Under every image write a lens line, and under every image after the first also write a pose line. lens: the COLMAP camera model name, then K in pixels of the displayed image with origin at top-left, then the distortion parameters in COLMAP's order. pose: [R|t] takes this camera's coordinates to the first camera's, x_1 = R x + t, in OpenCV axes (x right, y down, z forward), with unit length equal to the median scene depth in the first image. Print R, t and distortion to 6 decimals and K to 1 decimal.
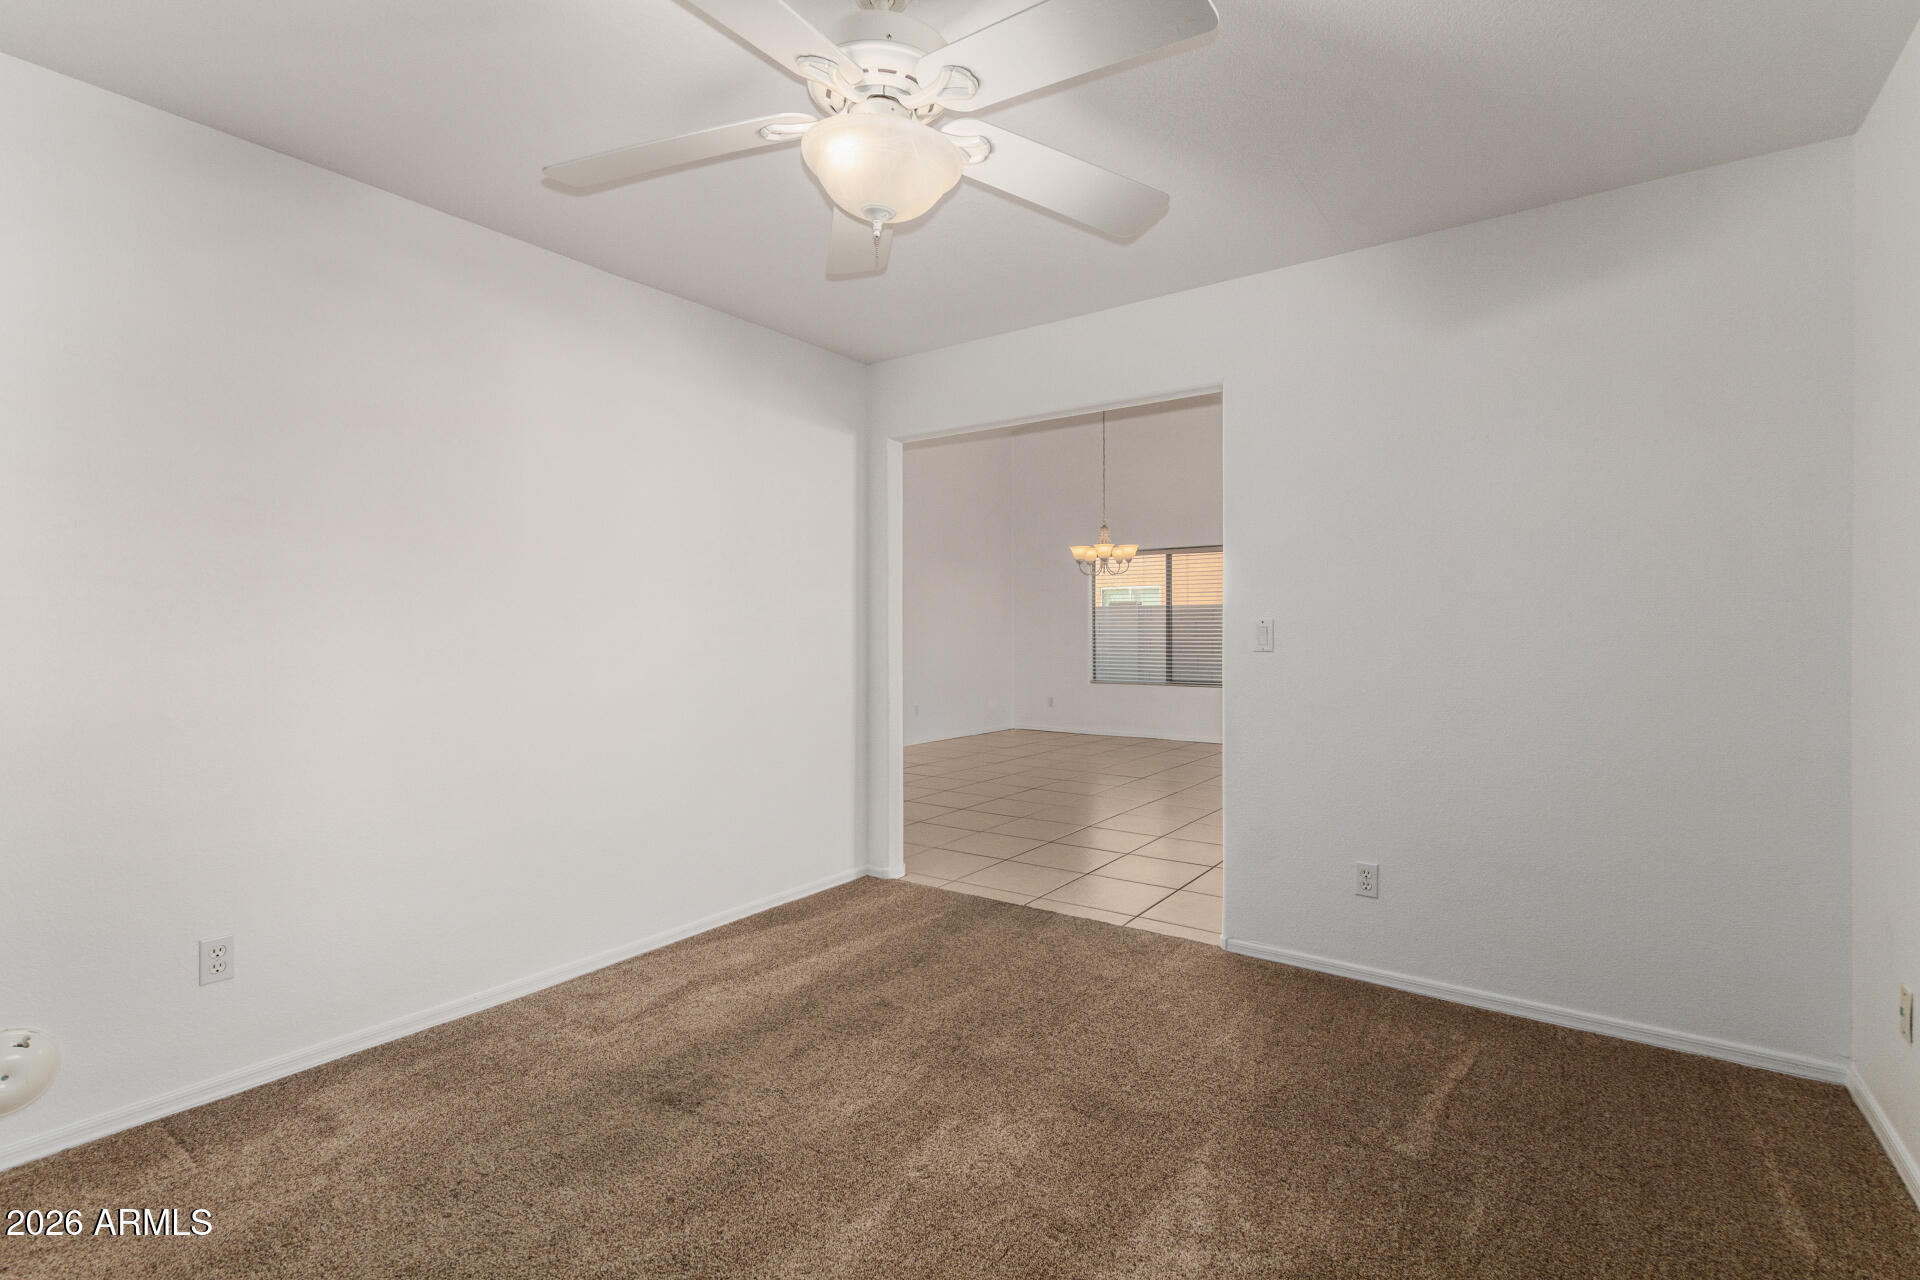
lens RADIAL K [[898.5, 0, 946.6], [0, 898.5, 627.9], [0, 0, 1]] dist [0.003965, -0.003770]
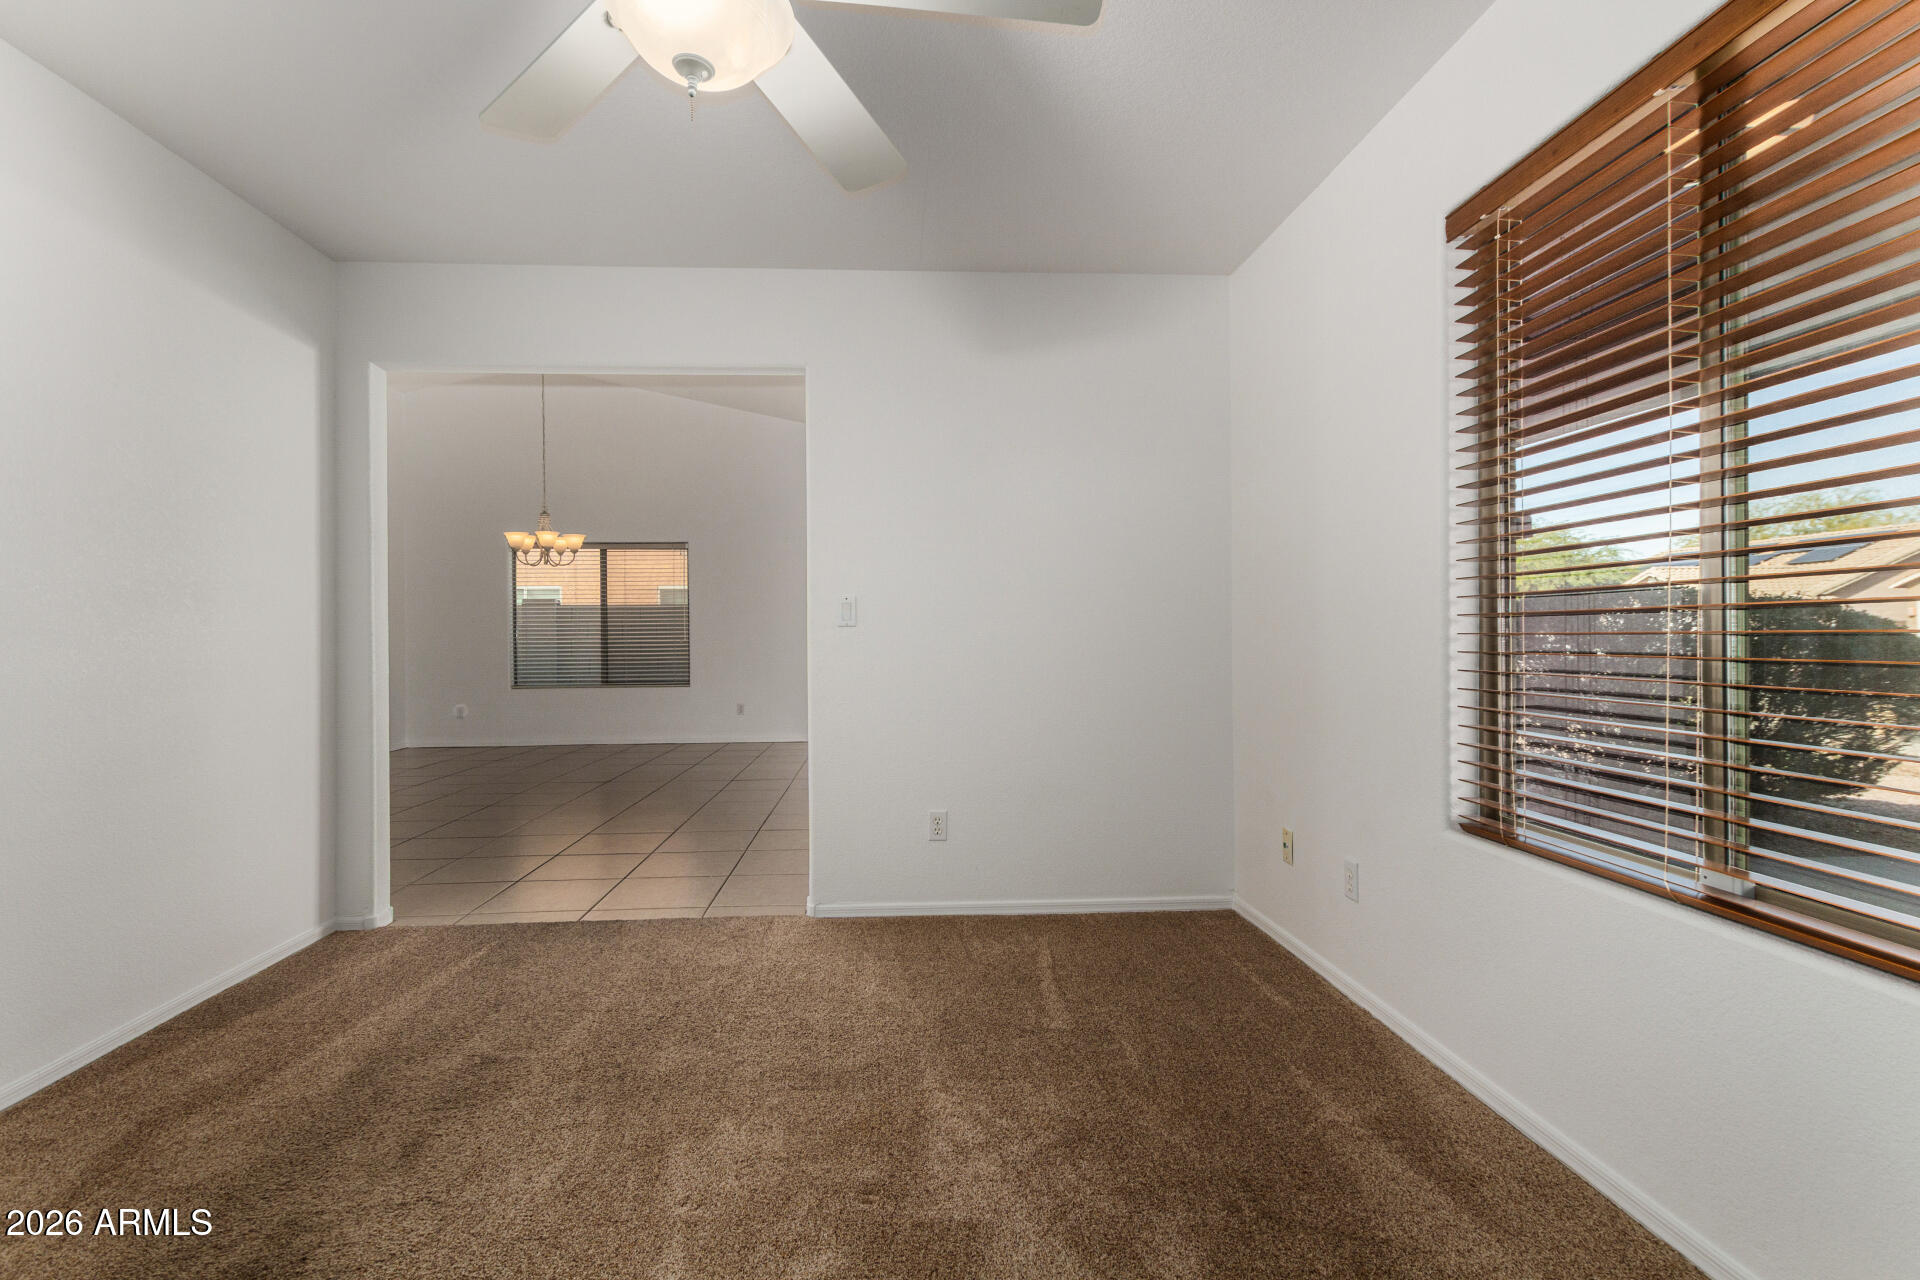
lens RADIAL K [[898.5, 0, 948.2], [0, 898.5, 638.0], [0, 0, 1]] dist [0.003965, -0.003770]
pose [[0.767233, -0.004017, 0.641356, -0.256614], [0.005679, 0.999984, -0.000530, 0.044464], [-0.641344, 0.004049, 0.767243, 0.120799]]
